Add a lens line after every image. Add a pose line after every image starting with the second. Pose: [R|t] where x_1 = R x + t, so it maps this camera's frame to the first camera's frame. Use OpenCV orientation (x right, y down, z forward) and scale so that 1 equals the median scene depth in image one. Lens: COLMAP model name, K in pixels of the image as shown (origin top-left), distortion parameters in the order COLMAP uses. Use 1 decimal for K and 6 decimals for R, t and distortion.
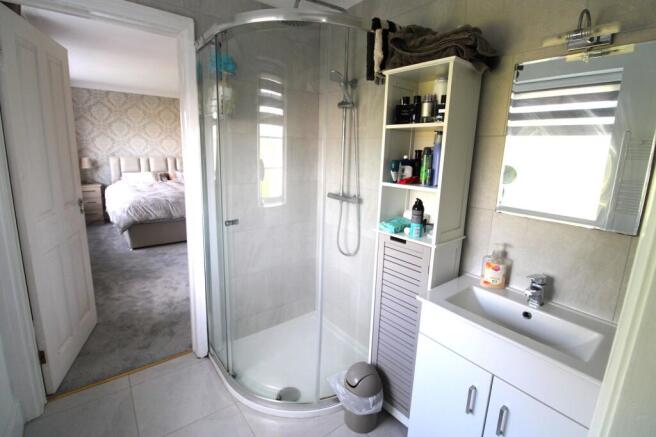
lens RADIAL K [[305.0, 0, 332.6], [0, 305.0, 209.3], [0, 0, 1]] dist [0.012666, -0.020300]
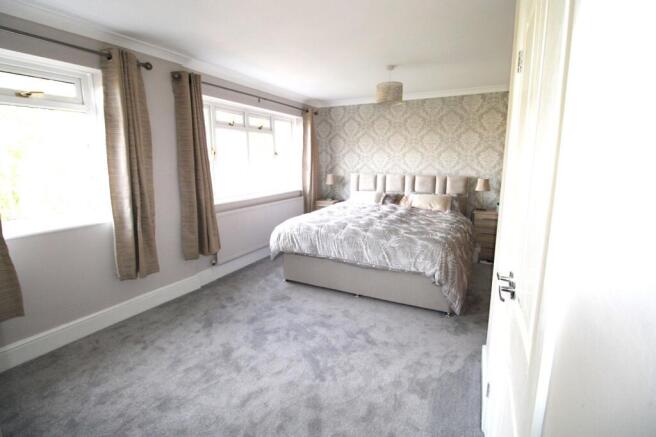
lens RADIAL K [[305.0, 0, 332.6], [0, 305.0, 209.3], [0, 0, 1]] dist [0.012666, -0.020300]
pose [[0.423211, 0.114164, -0.898810, 0.120771], [-0.155292, 0.986490, 0.052181, -0.102275], [0.892623, 0.117495, 0.435222, 0.545027]]
